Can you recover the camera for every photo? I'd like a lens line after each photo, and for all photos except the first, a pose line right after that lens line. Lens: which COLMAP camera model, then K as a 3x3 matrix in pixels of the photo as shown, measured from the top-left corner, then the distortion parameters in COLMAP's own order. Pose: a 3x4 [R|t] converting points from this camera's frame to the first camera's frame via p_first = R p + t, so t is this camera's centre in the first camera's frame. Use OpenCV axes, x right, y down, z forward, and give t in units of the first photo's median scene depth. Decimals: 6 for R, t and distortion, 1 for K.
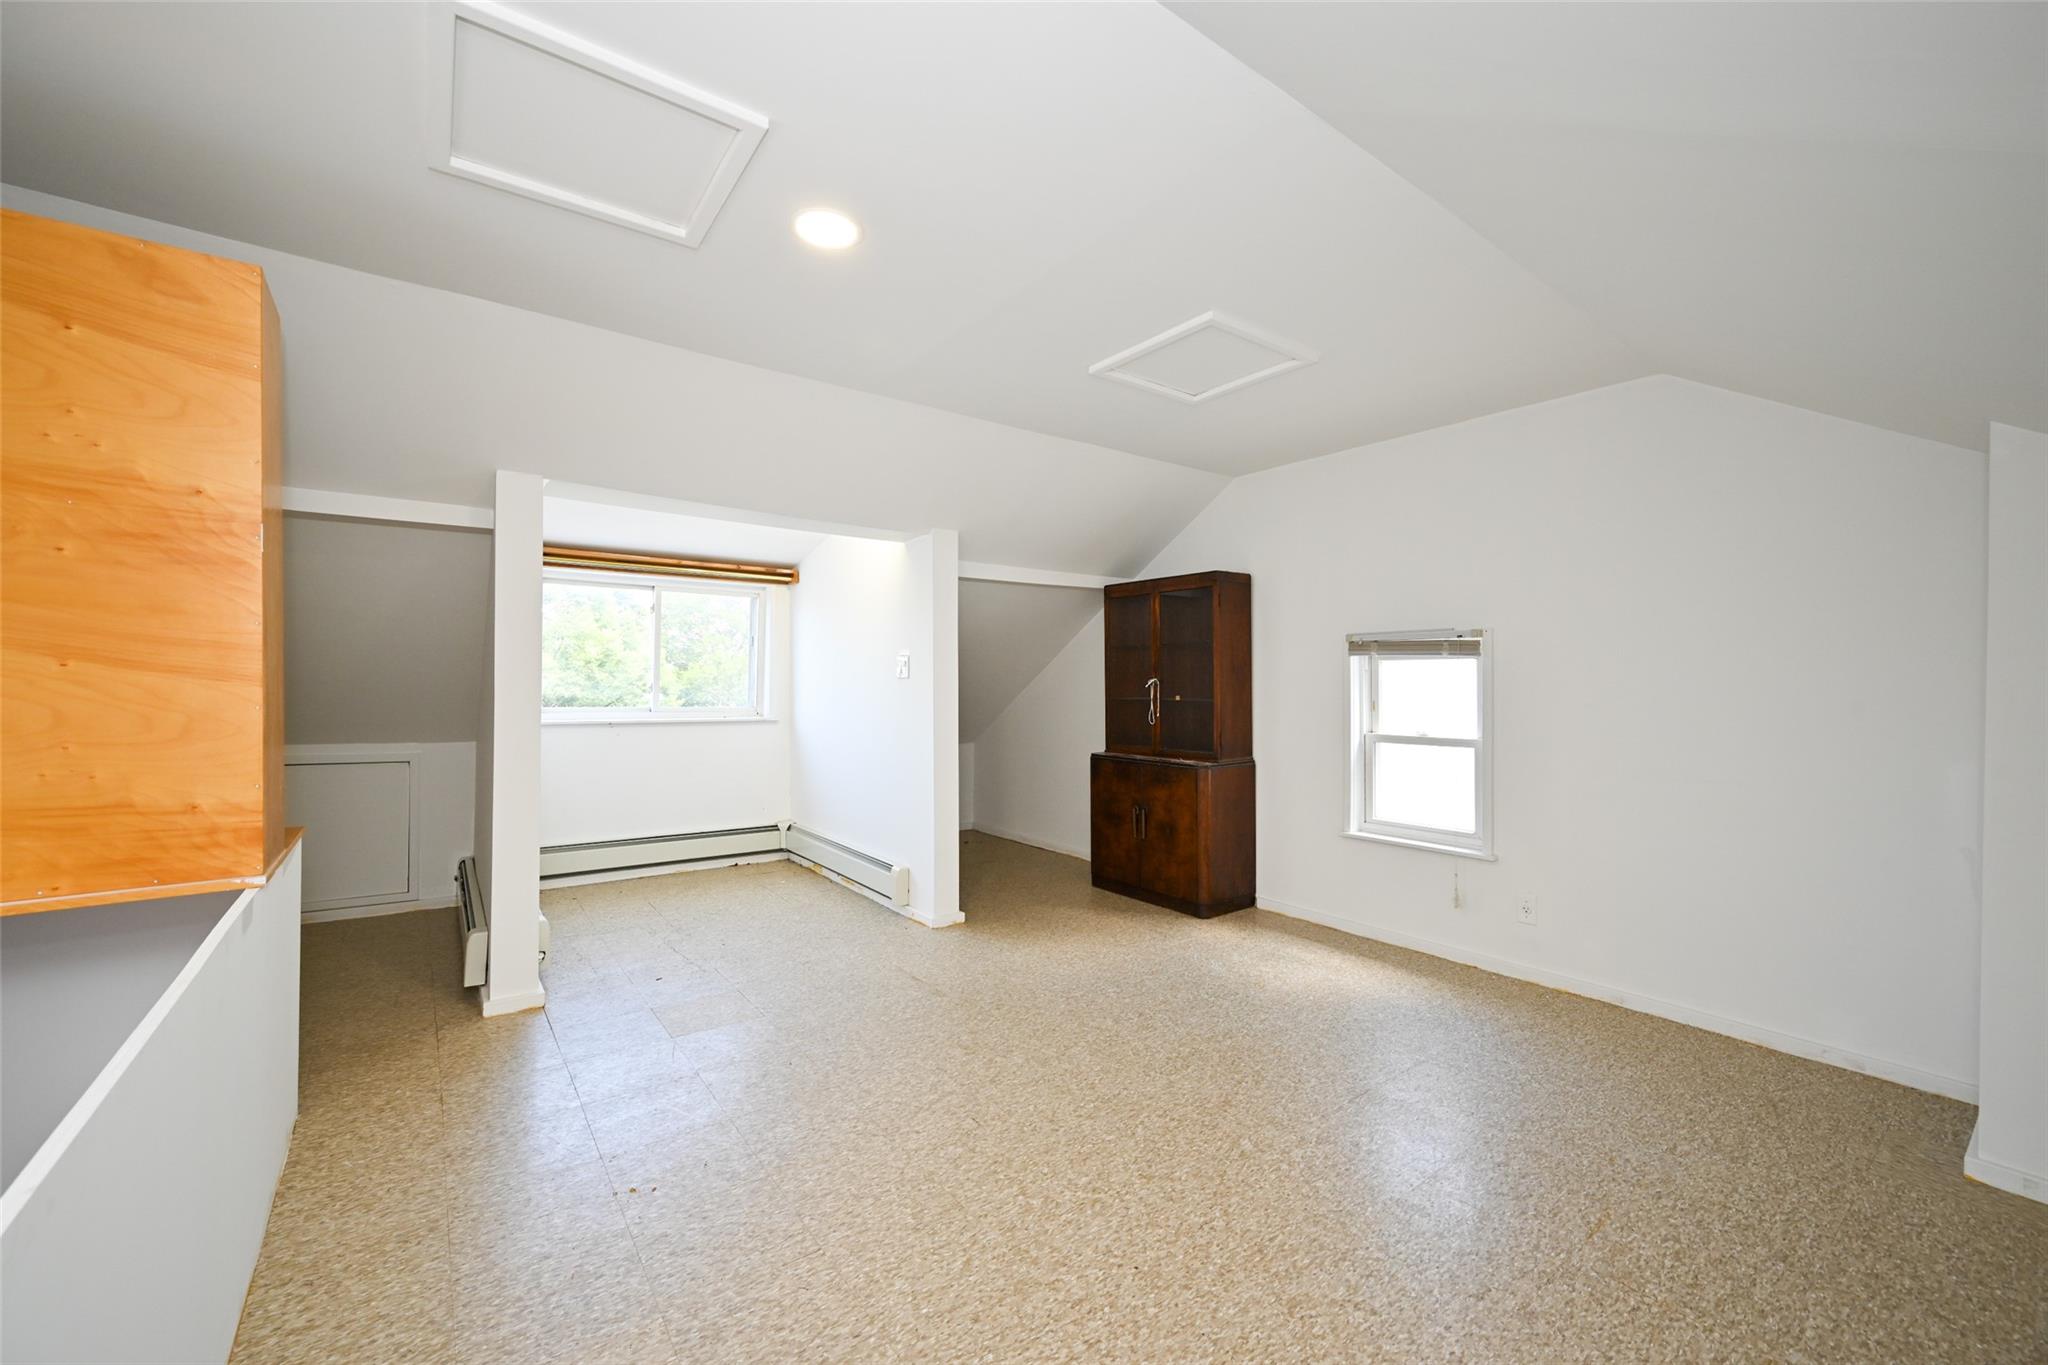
lens RADIAL K [[804.7, 0, 1021.0], [0, 804.7, 680.0], [0, 0, 1]] dist [-0.003260, -0.000312]
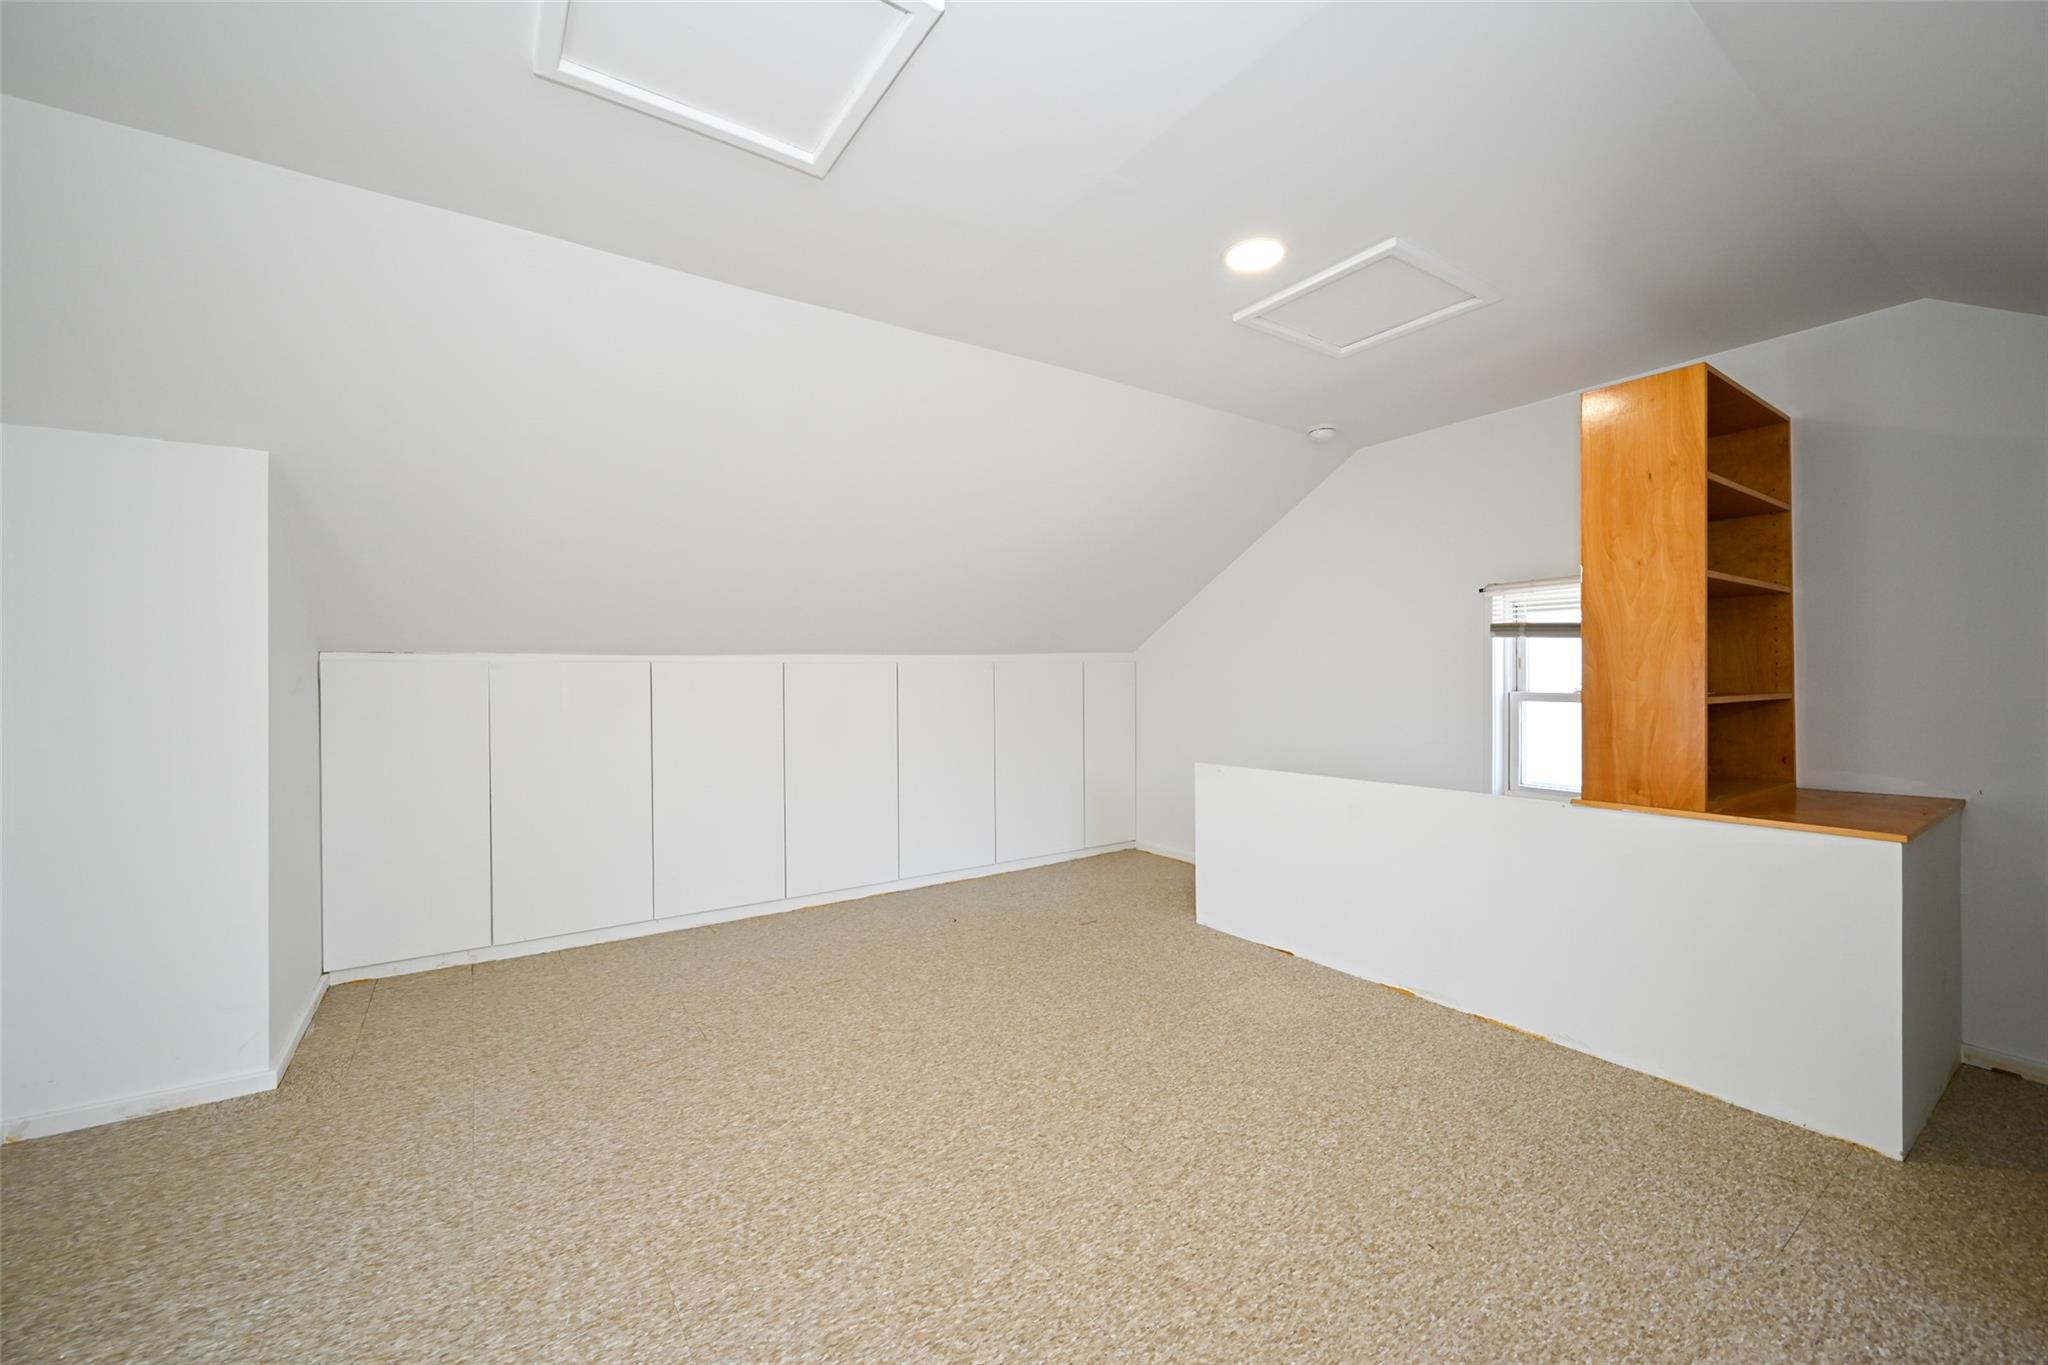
lens RADIAL K [[804.7, 0, 1027.2], [0, 804.7, 679.4], [0, 0, 1]] dist [-0.003260, -0.000312]
pose [[-0.999311, 0.000122, 0.037109, 0.023829], [0.000252, 0.999994, 0.003506, 0.011743], [-0.037108, 0.003513, -0.999305, 1.951566]]
